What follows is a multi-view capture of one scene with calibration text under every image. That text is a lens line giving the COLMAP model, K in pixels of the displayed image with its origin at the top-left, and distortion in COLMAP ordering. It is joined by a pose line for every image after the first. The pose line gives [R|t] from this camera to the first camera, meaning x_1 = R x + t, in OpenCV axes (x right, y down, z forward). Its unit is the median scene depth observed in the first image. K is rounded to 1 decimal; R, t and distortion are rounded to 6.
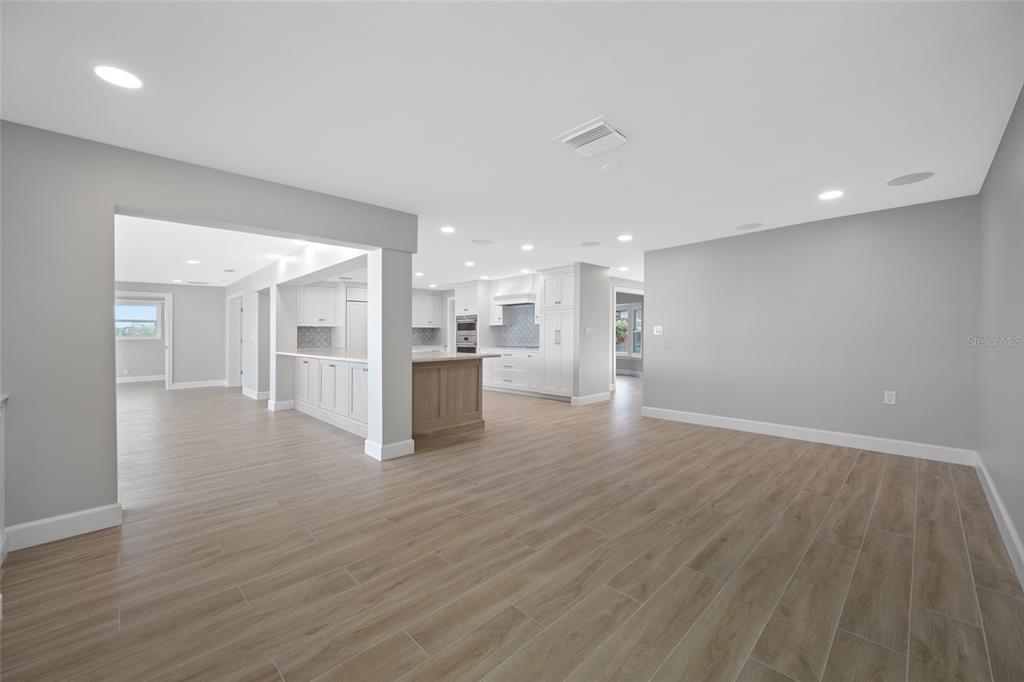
lens RADIAL K [[402.4, 0, 512.3], [0, 402.4, 333.9], [0, 0, 1]] dist [-0.000655, 0.000165]
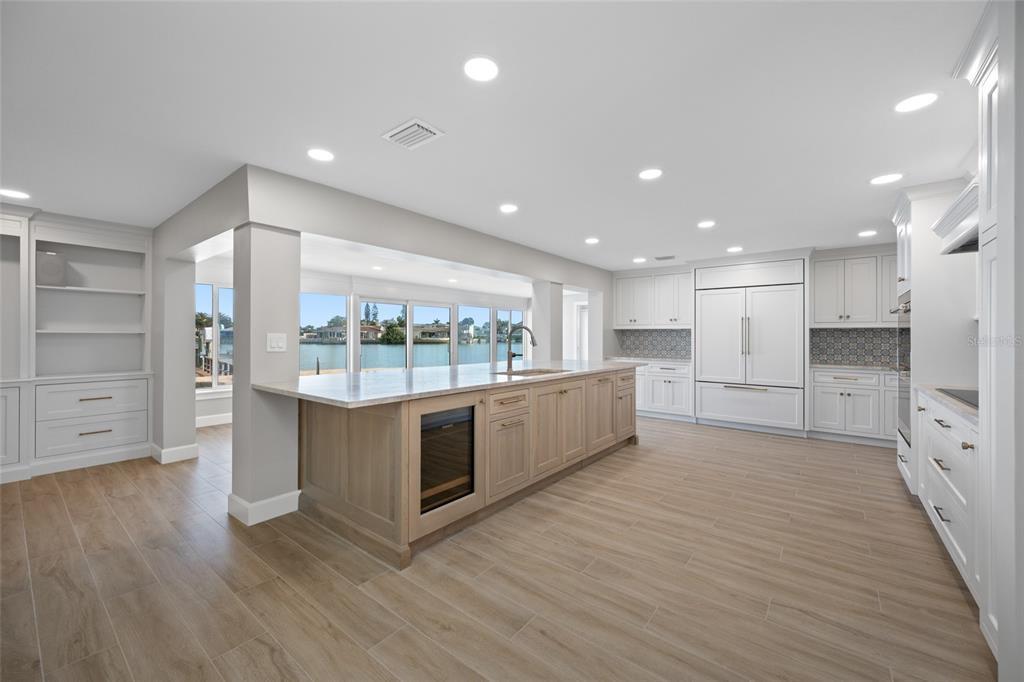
lens RADIAL K [[404.6, 0, 515.5], [0, 404.6, 336.9], [0, 0, 1]] dist [0.001359, 0.000082]
pose [[0.127785, 0.008175, -0.991768, 0.248099], [-0.002199, 0.999966, 0.007959, -0.011032], [0.991799, 0.001164, 0.127798, 0.714778]]
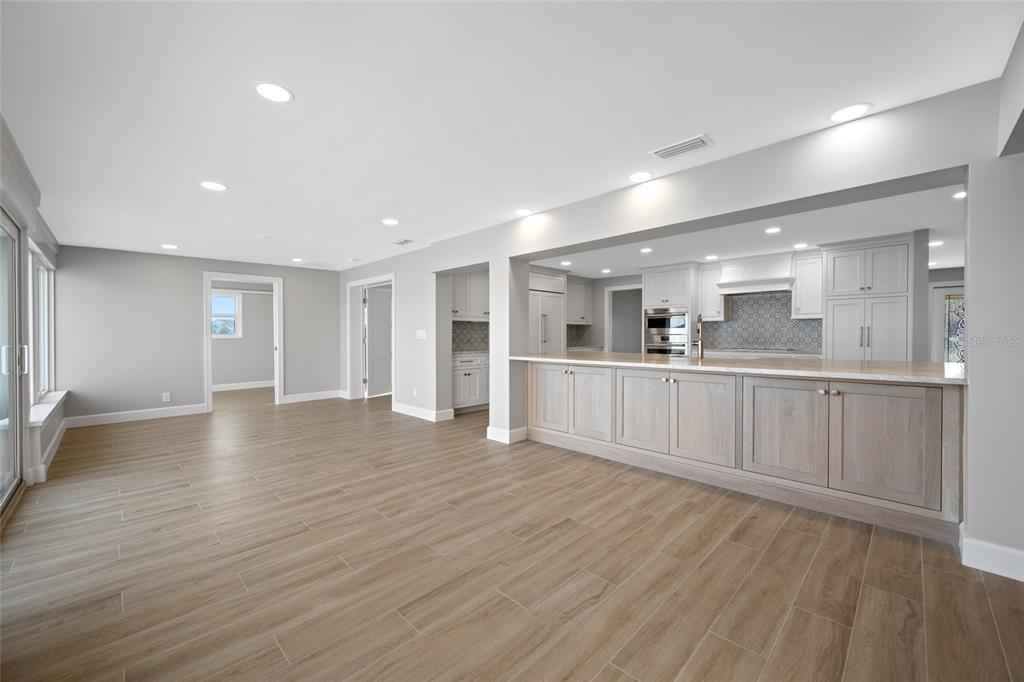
lens RADIAL K [[404.6, 0, 515.5], [0, 404.6, 336.9], [0, 0, 1]] dist [0.001359, 0.000082]
pose [[0.999891, 0.002748, 0.014537, -0.494815], [-0.002837, 0.999977, 0.006088, 0.005968], [-0.014520, -0.006129, 0.999876, 0.268005]]
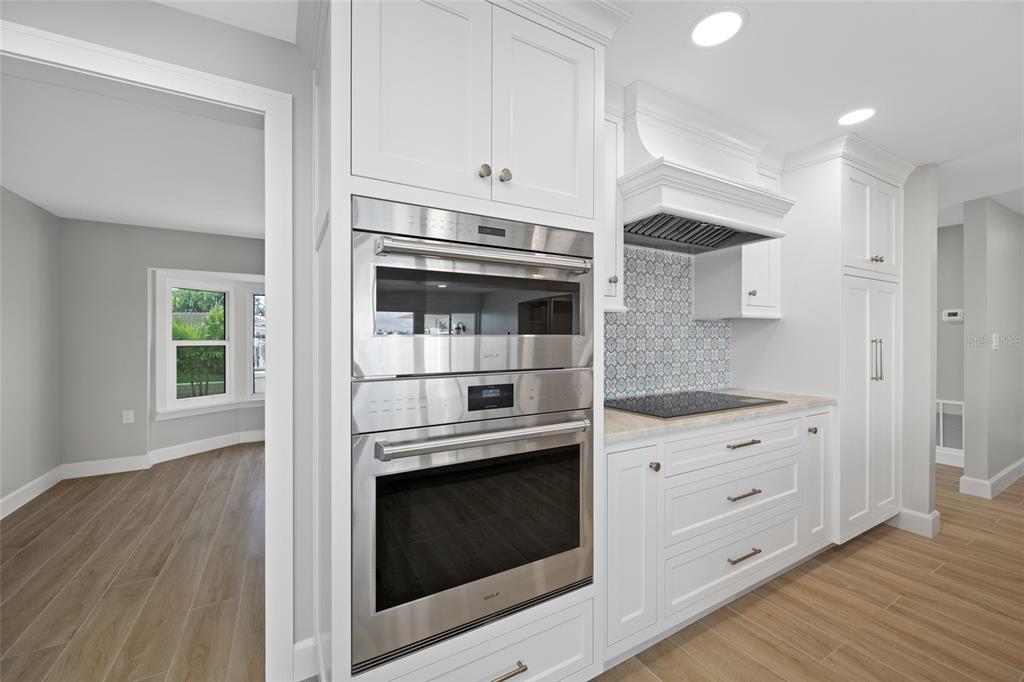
lens RADIAL K [[402.8, 0, 506.9], [0, 402.8, 342.1], [0, 0, 1]] dist [-0.001217, -0.000063]
pose [[0.262792, 0.001885, 0.964851, -0.287987], [-0.002344, 0.999996, -0.001315, -0.006475], [-0.964850, -0.001916, 0.262795, 1.146969]]
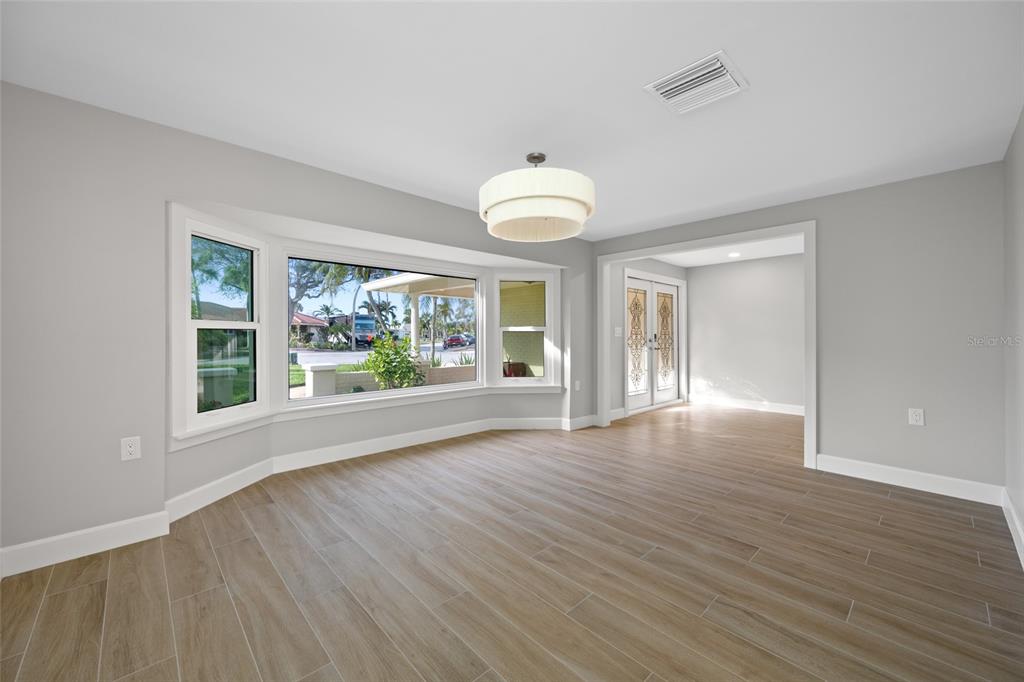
lens RADIAL K [[402.4, 0, 512.3], [0, 402.4, 333.9], [0, 0, 1]] dist [-0.000655, 0.000165]
pose [[0.018758, 0.008606, 0.999787, -0.205766], [-0.004835, 0.999952, -0.008517, 0.006488], [-0.999812, -0.004674, 0.018799, 1.483022]]
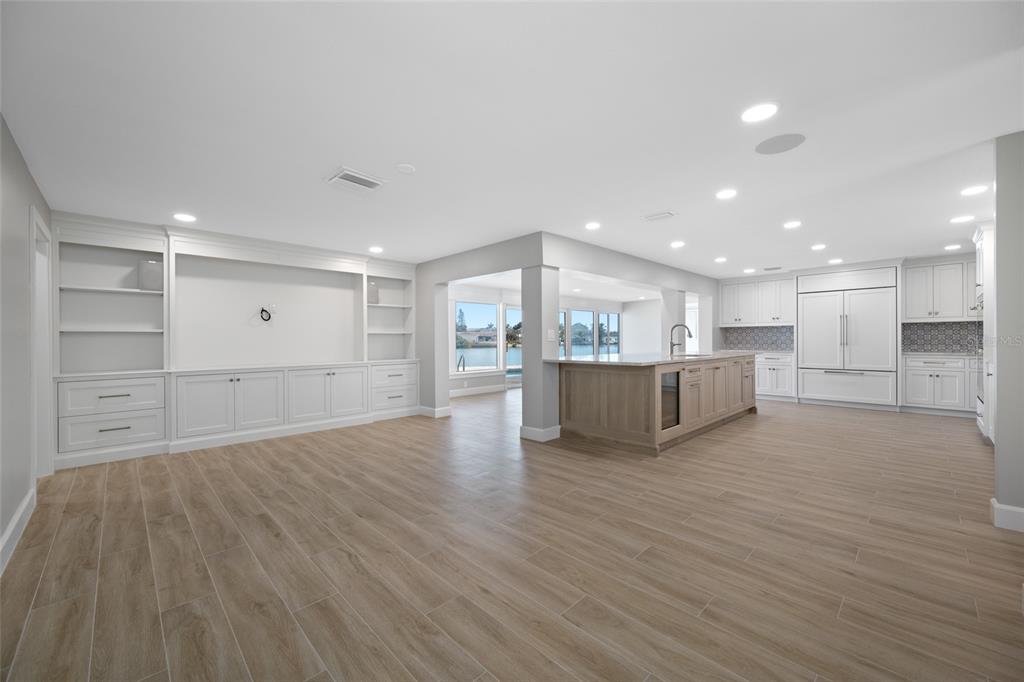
lens RADIAL K [[405.8, 0, 512.8], [0, 405.8, 344.9], [0, 0, 1]] dist [-0.002061, 0.000110]
pose [[0.000179, 0.018389, -0.999831, 0.473949], [0.011014, 0.999770, 0.018389, 0.000102], [0.999939, -0.011015, -0.000024, 0.487528]]
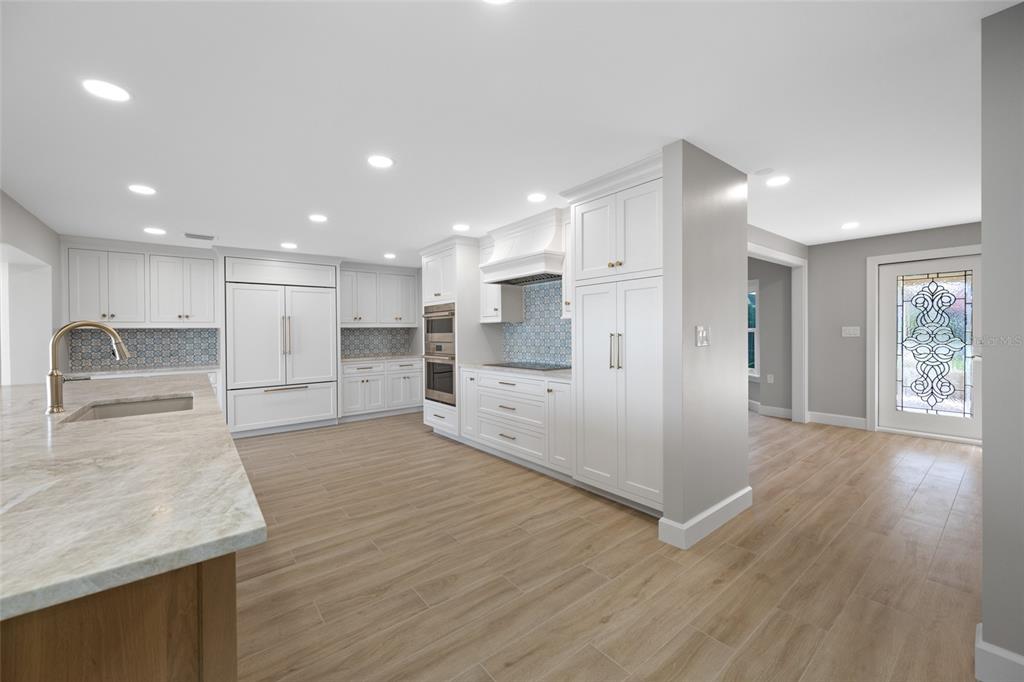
lens RADIAL K [[402.4, 0, 512.3], [0, 402.4, 333.9], [0, 0, 1]] dist [-0.000655, 0.000165]
pose [[0.994580, -0.008178, -0.103653, 0.049145], [0.008844, 0.999943, 0.005968, -0.011204], [0.103598, -0.006853, 0.994596, 0.558231]]
